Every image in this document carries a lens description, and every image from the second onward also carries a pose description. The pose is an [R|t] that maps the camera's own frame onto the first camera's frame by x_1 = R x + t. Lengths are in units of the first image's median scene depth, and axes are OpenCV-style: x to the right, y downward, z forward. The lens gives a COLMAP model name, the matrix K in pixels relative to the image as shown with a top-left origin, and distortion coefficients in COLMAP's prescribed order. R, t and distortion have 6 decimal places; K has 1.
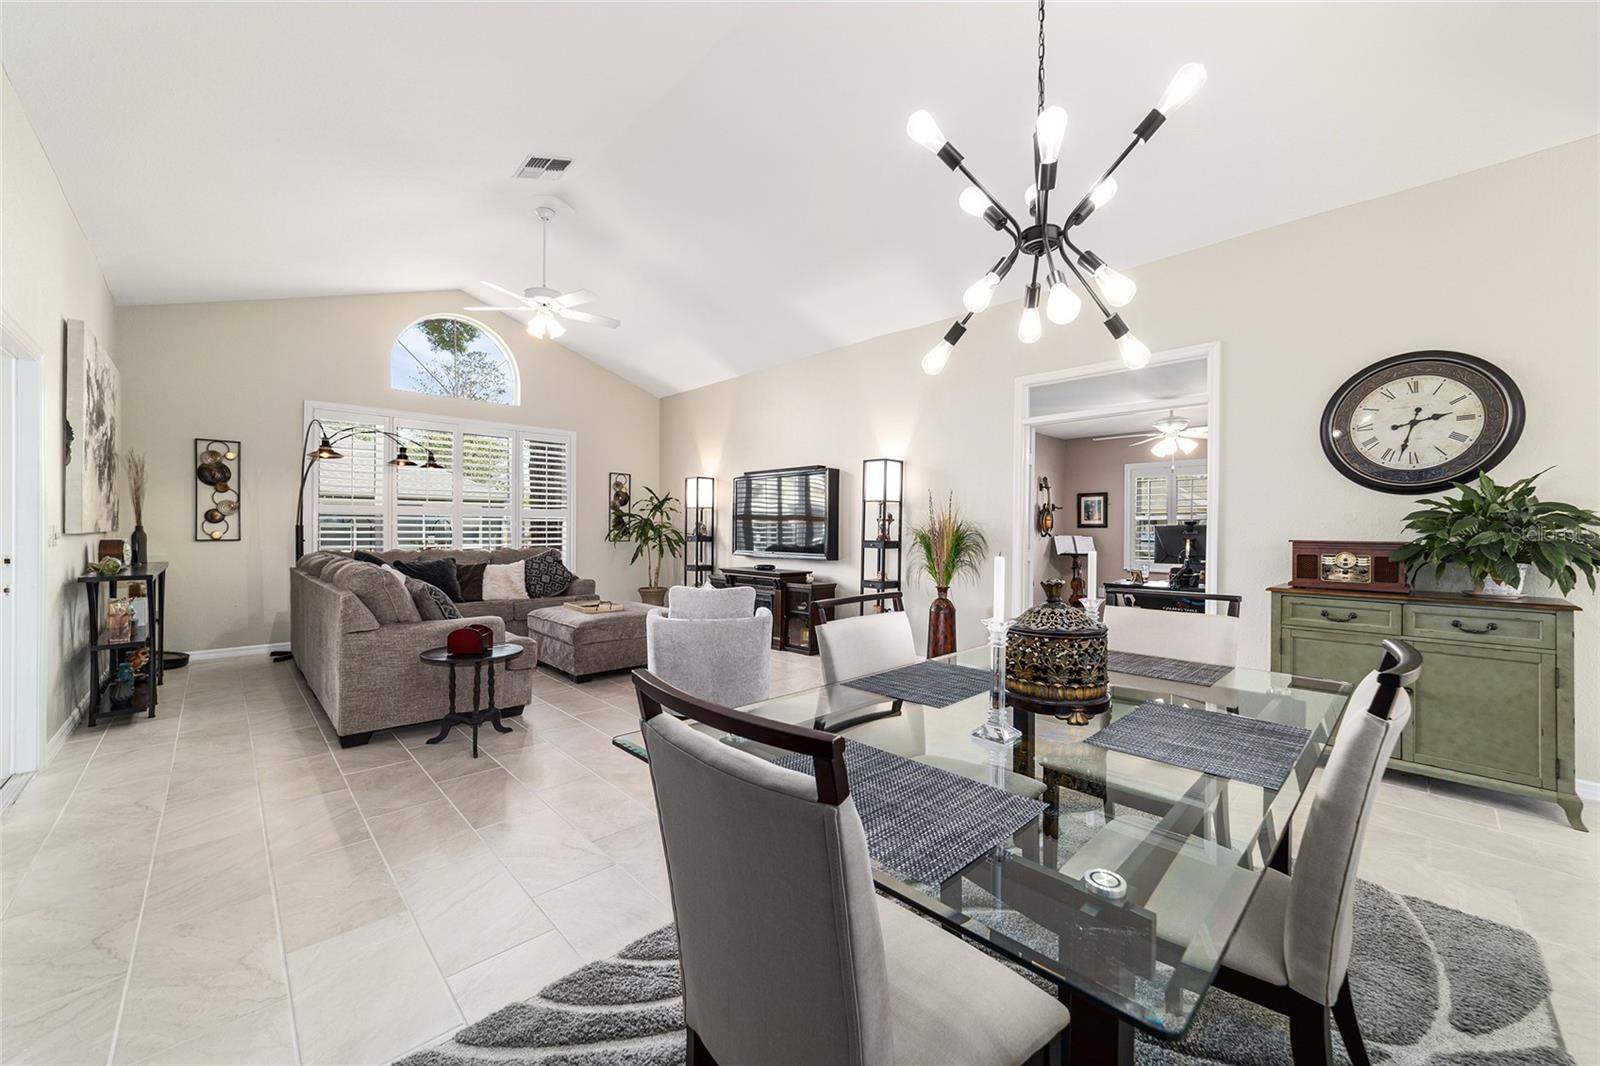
lens RADIAL K [[613.7, 0, 797.8], [0, 613.7, 531.9], [0, 0, 1]] dist [-0.010705, 0.004653]
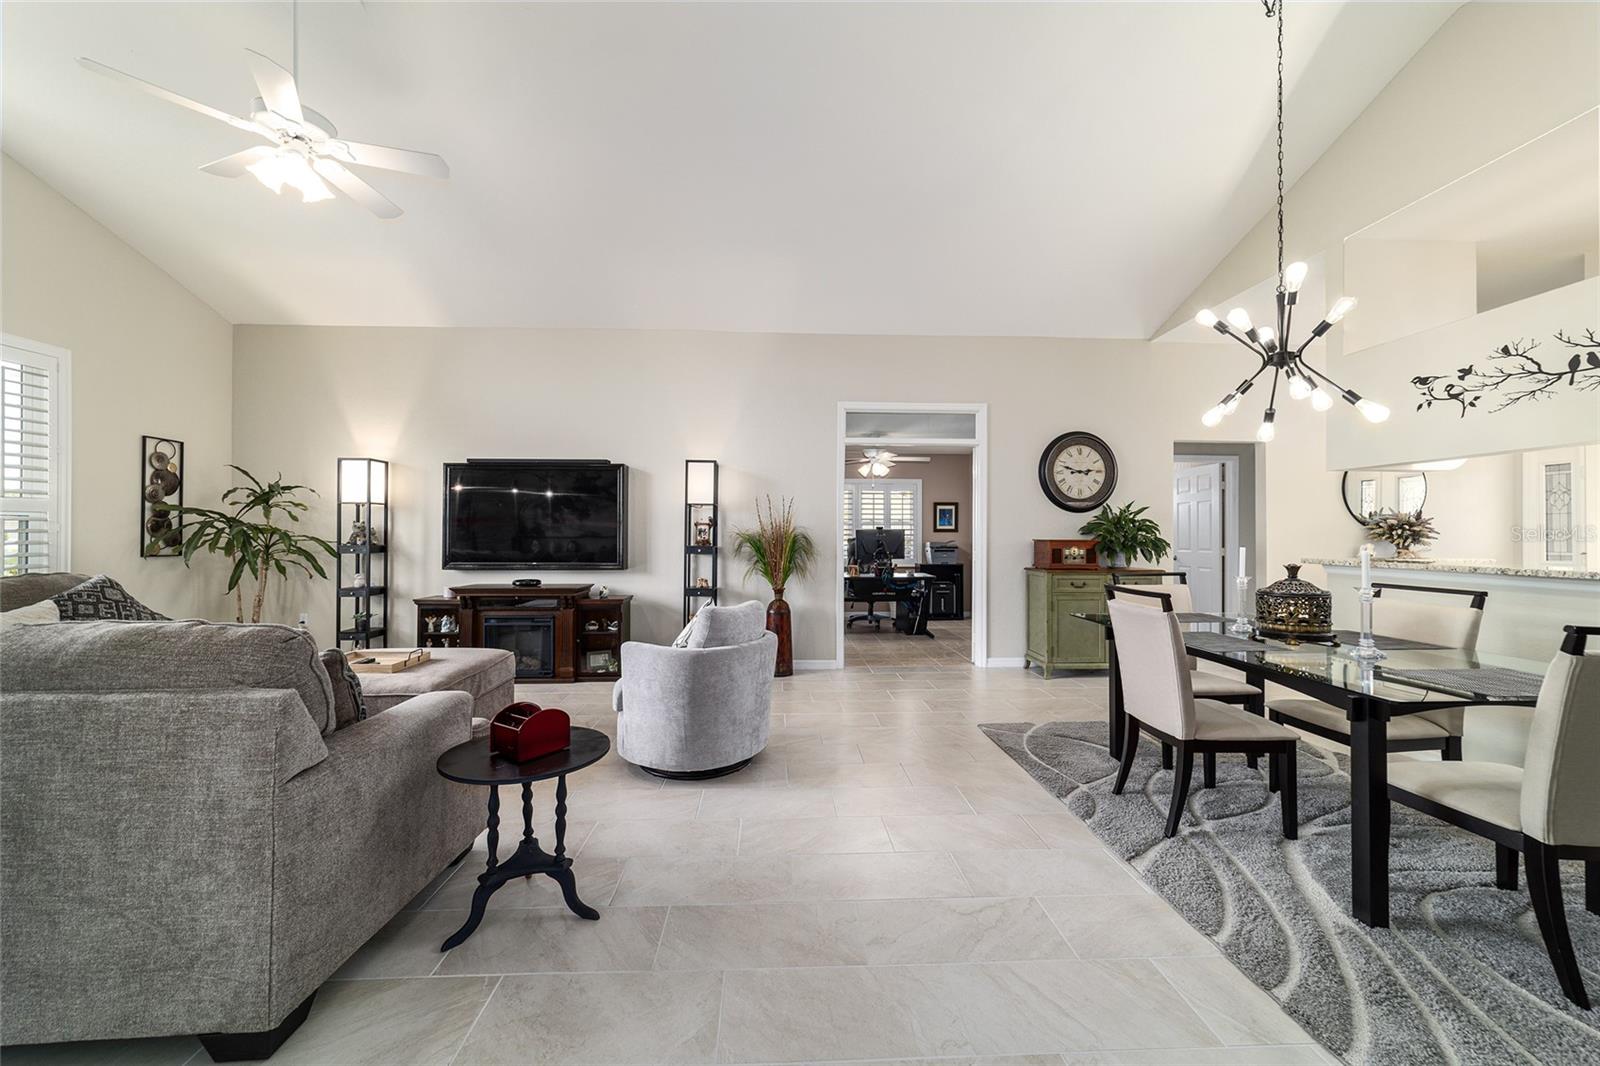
lens RADIAL K [[613.7, 0, 797.3], [0, 613.7, 532.2], [0, 0, 1]] dist [-0.010705, 0.004653]
pose [[0.659425, -0.002717, 0.751765, -0.491249], [0.006098, 0.999980, -0.001735, -0.004328], [-0.751746, 0.005728, 0.659428, 0.261642]]
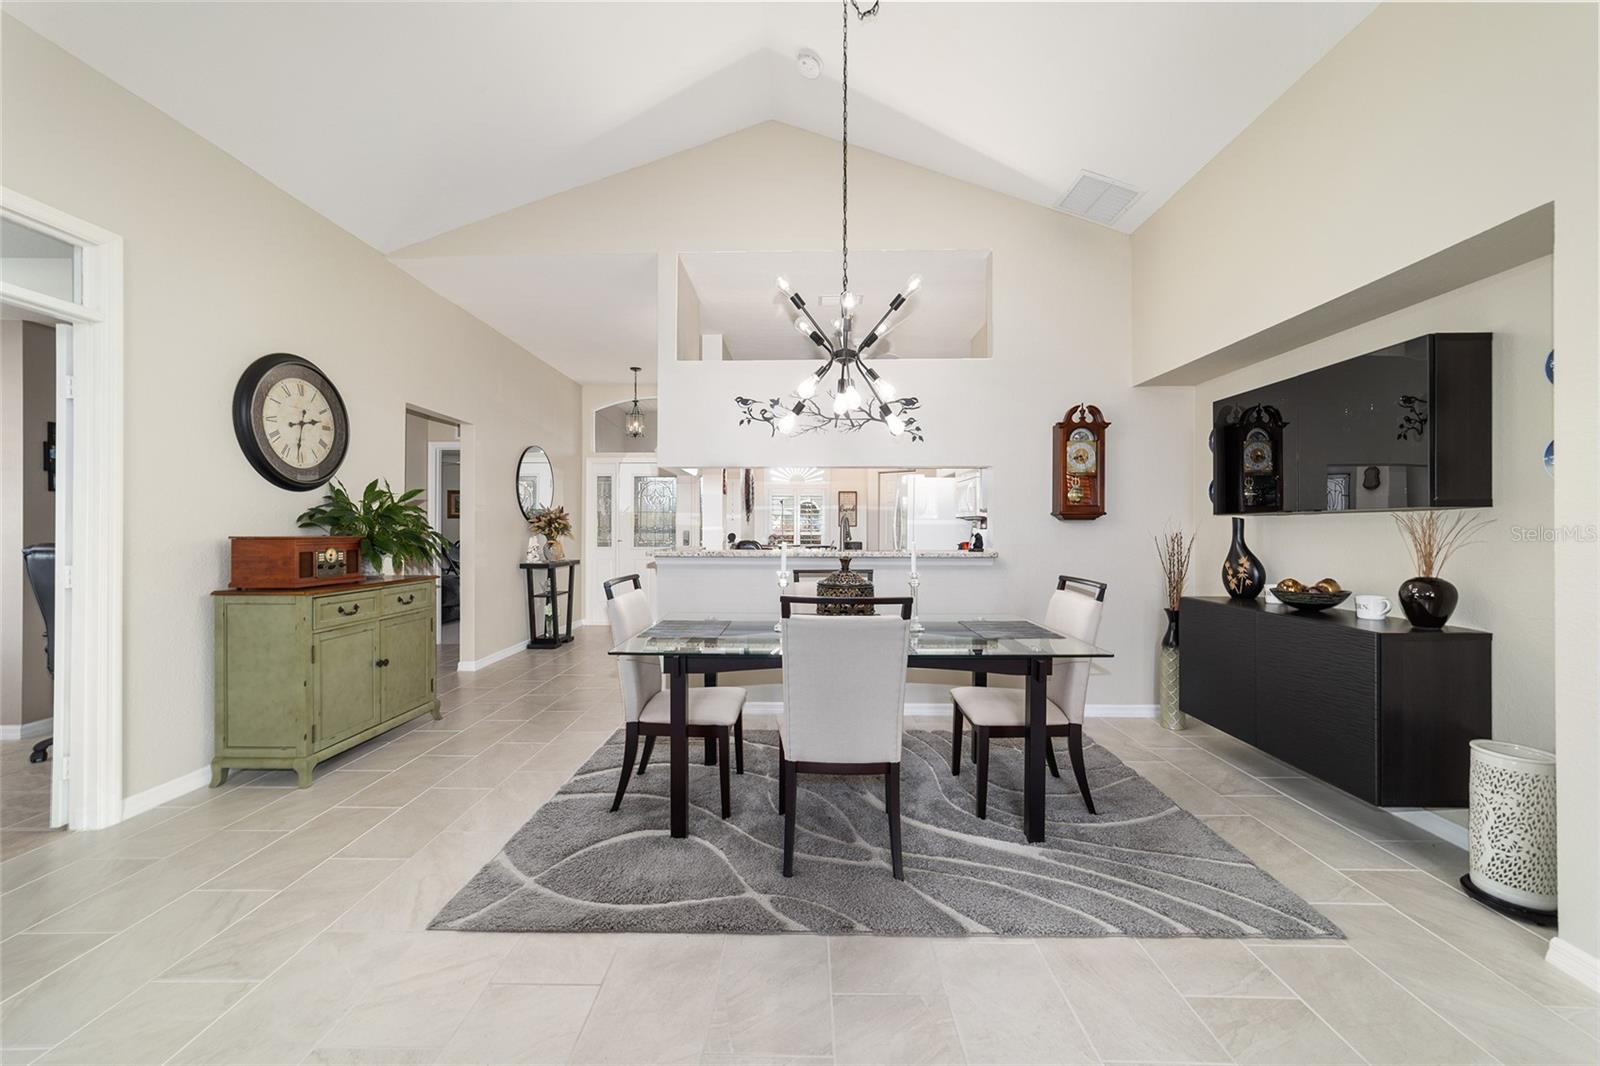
lens RADIAL K [[613.7, 0, 799.4], [0, 613.7, 526.1], [0, 0, 1]] dist [-0.010705, 0.004653]
pose [[-0.712181, -0.005115, 0.701978, -0.203777], [-0.002167, 0.999985, 0.005089, -0.004870], [-0.701993, 0.002103, -0.712181, 0.665316]]
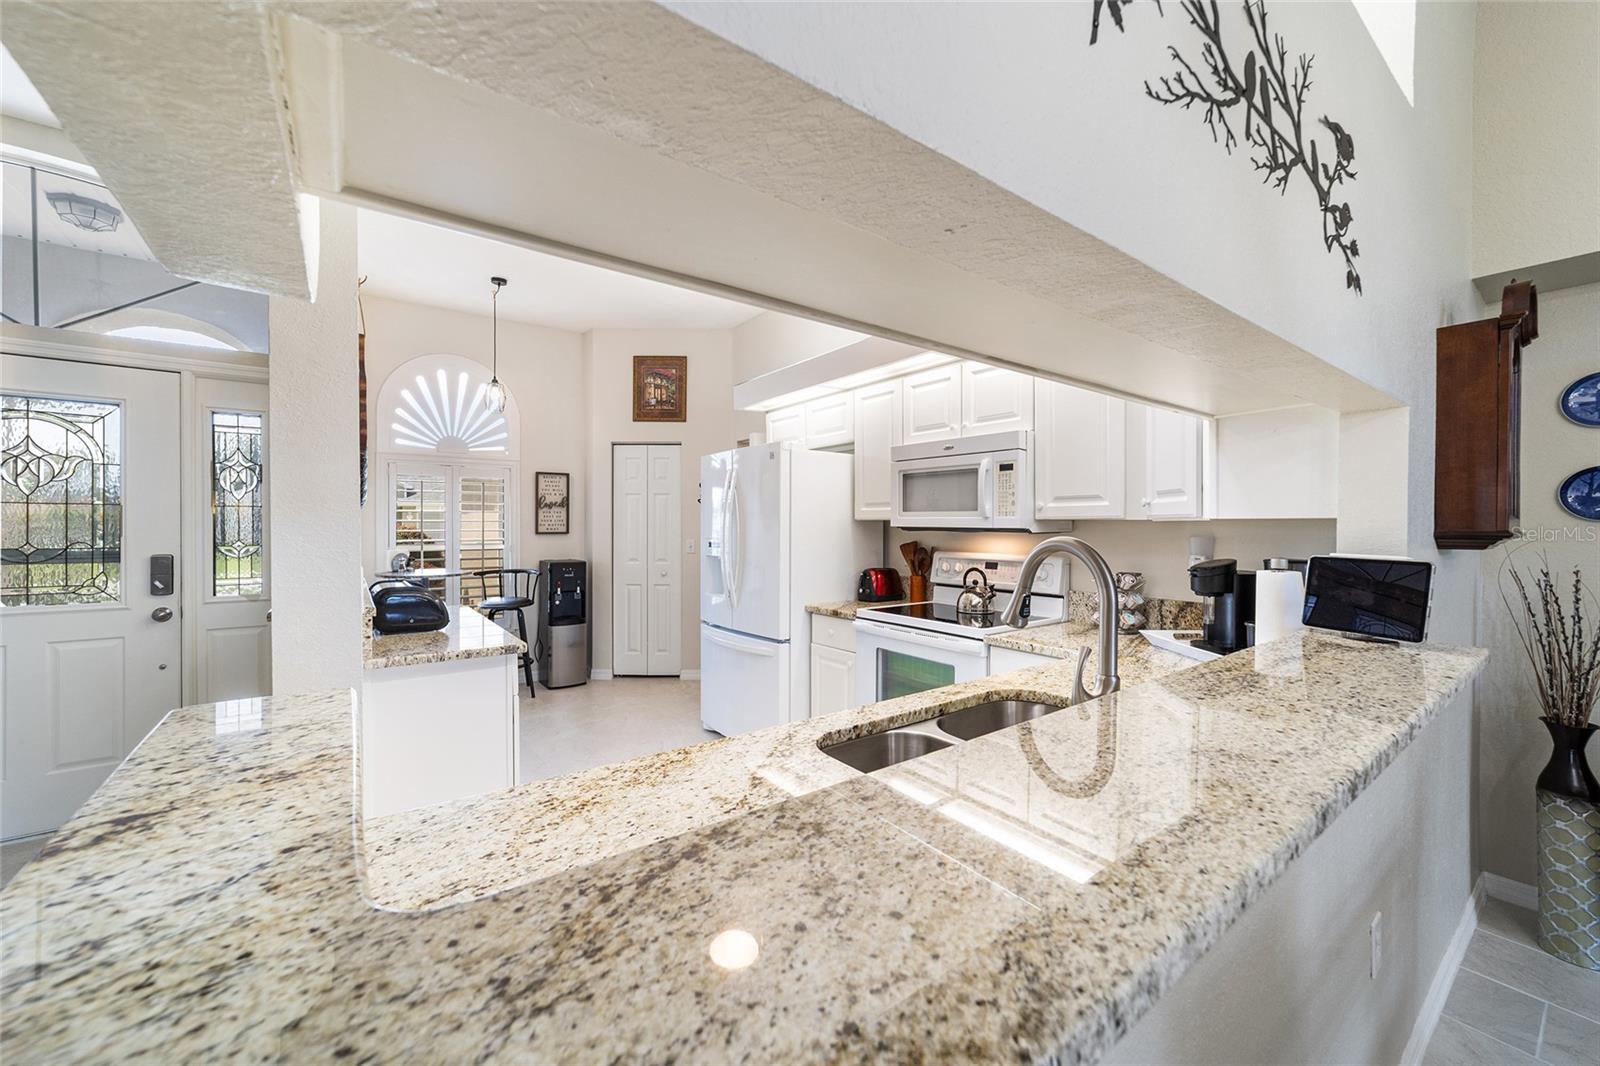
lens RADIAL K [[613.7, 0, 784.9], [0, 613.7, 520.3], [0, 0, 1]] dist [-0.010705, 0.004653]
pose [[-0.989465, -0.009136, 0.144487, 0.364645], [-0.008958, 0.999958, 0.001883, -0.021467], [-0.144498, 0.000569, -0.989505, 0.288619]]
